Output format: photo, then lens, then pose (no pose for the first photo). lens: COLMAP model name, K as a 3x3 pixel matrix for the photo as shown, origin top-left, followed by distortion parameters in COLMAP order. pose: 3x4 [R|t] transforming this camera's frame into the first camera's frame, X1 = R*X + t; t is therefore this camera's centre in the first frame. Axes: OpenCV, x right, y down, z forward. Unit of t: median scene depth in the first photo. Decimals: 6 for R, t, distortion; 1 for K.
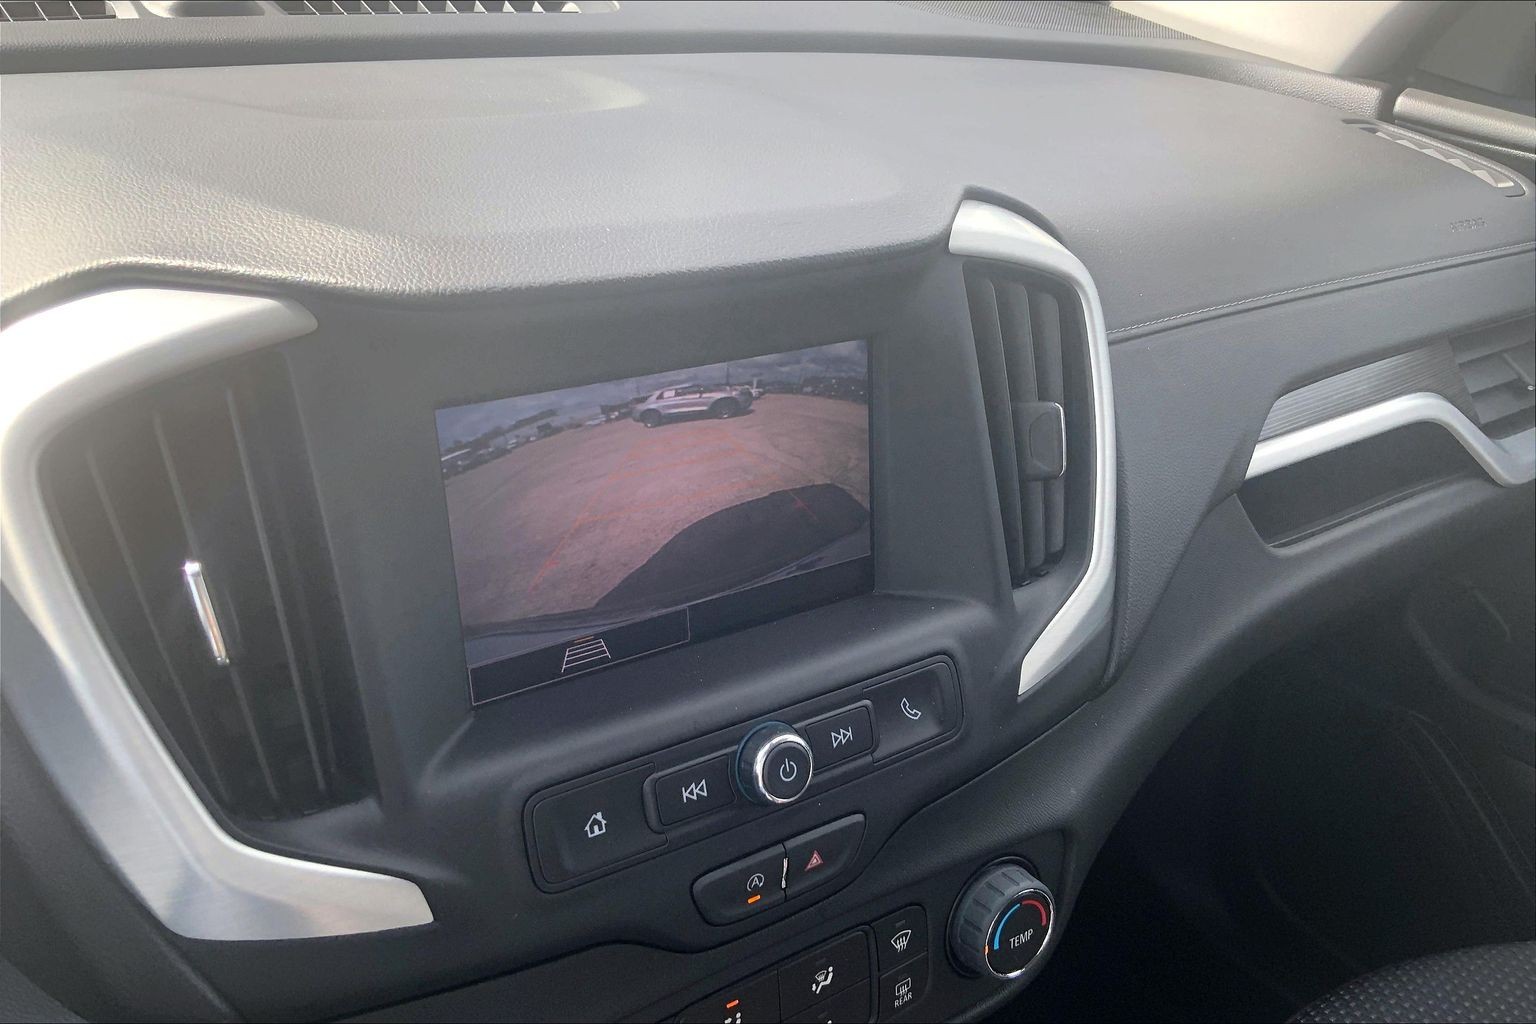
lens RADIAL K [[1267.0, 0, 765.6], [0, 1267.0, 491.2], [0, 0, 1]] dist [0.066834, -0.109408]
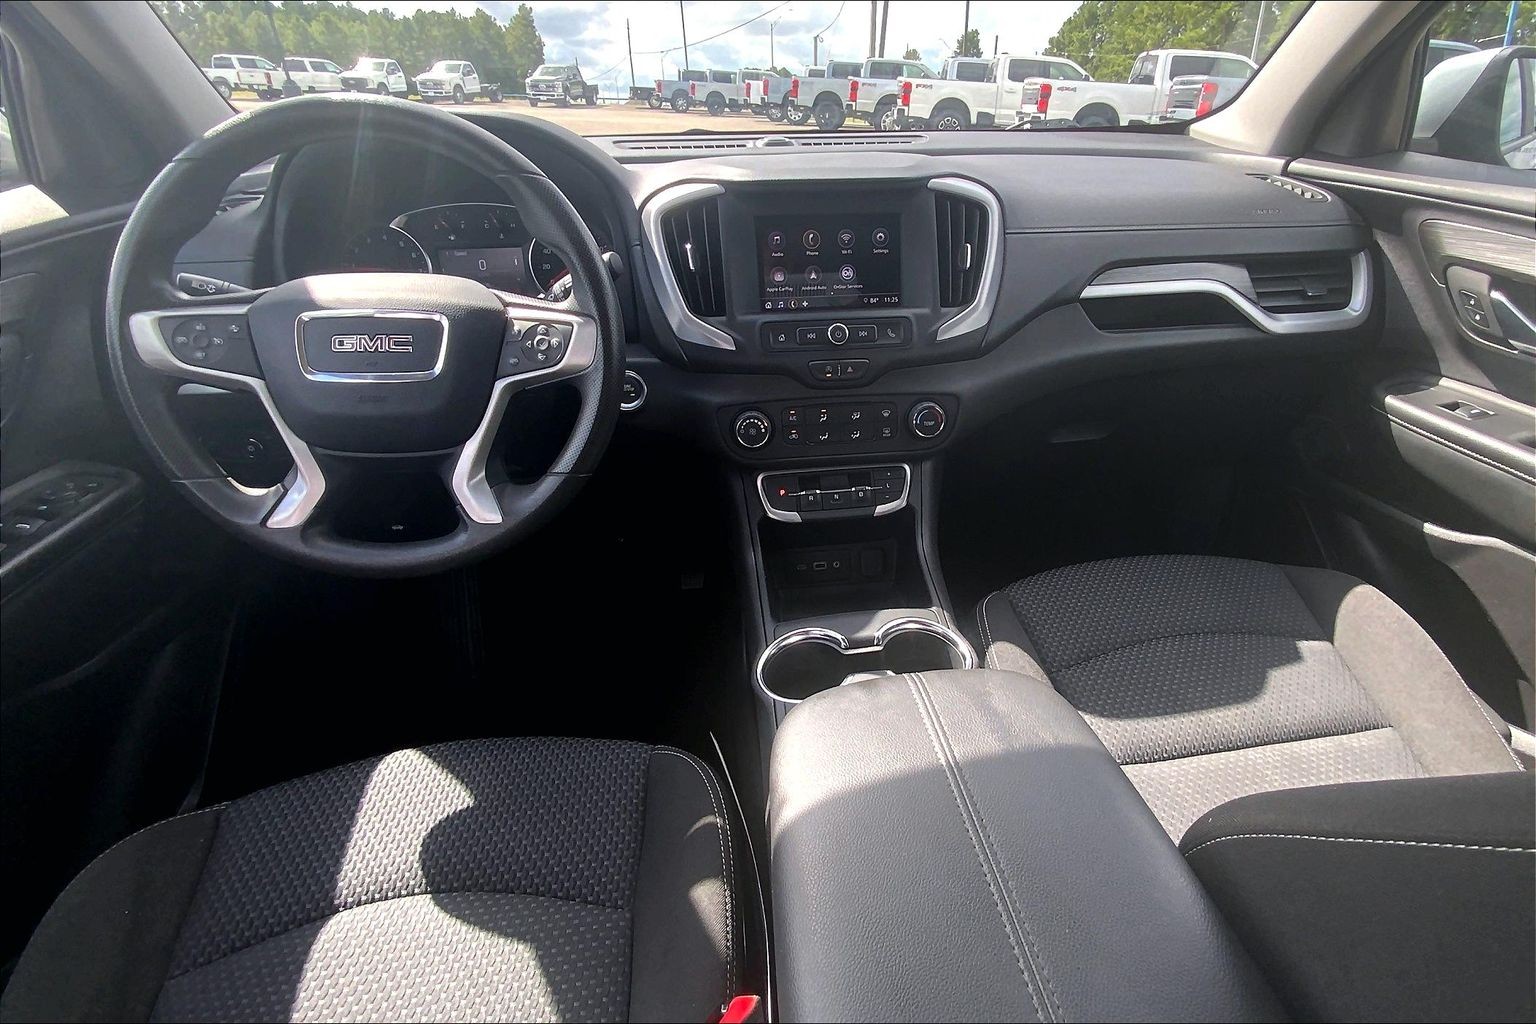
lens RADIAL K [[732.8, 0, 840.1], [0, 732.8, 517.0], [0, 0, 1]] dist [0.018036, -0.016215]
pose [[0.891369, 0.144331, -0.429686, 0.808615], [-0.130456, 0.989529, 0.061756, 0.501584], [0.434100, 0.001008, 0.900864, -0.673863]]
